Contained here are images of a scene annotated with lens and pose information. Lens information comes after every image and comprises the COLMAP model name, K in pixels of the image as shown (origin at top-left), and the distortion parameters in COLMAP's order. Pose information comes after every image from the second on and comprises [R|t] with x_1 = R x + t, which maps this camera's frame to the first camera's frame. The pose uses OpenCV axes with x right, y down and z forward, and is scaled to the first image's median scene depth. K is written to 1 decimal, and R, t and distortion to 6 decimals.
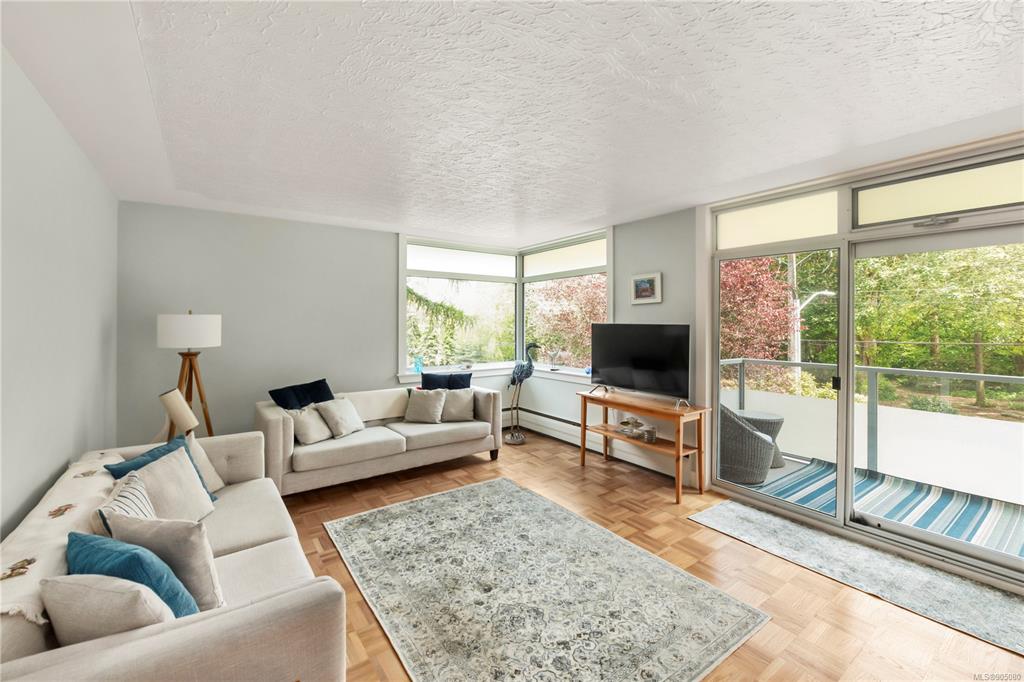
lens RADIAL K [[433.0, 0, 512.4], [0, 433.0, 321.1], [0, 0, 1]] dist [-0.002489, -0.000214]
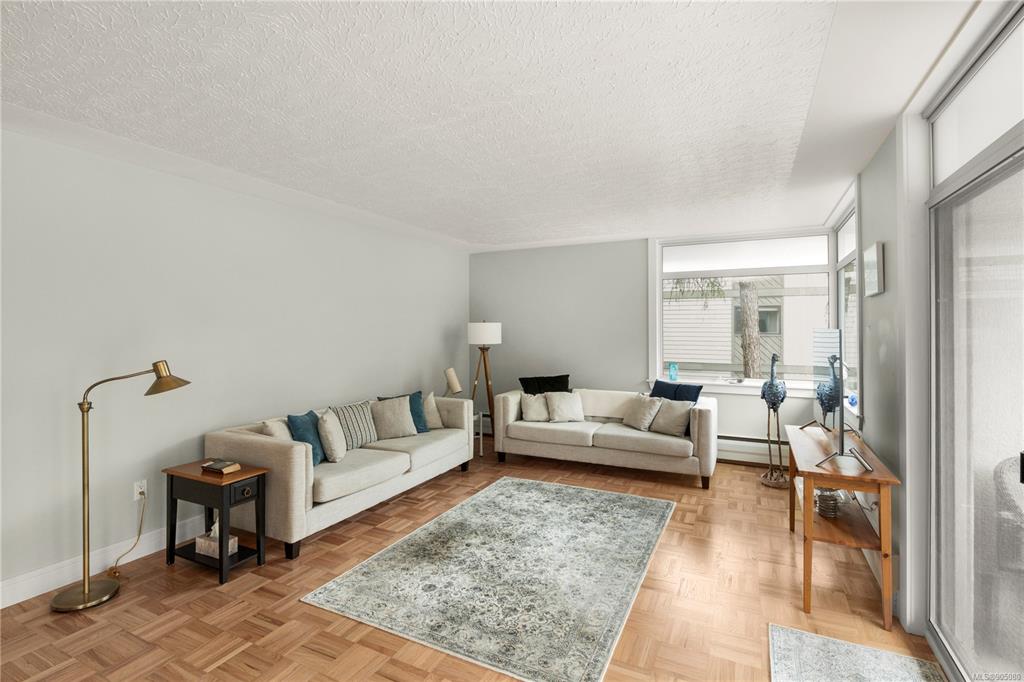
lens RADIAL K [[478.9, 0, 512.7], [0, 478.9, 326.2], [0, 0, 1]] dist [-0.000492, 0.000000]
pose [[0.469694, -0.003560, -0.882822, 0.771511], [0.001503, 0.999994, -0.003234, 0.003028], [0.882828, 0.000192, 0.469696, 0.276708]]
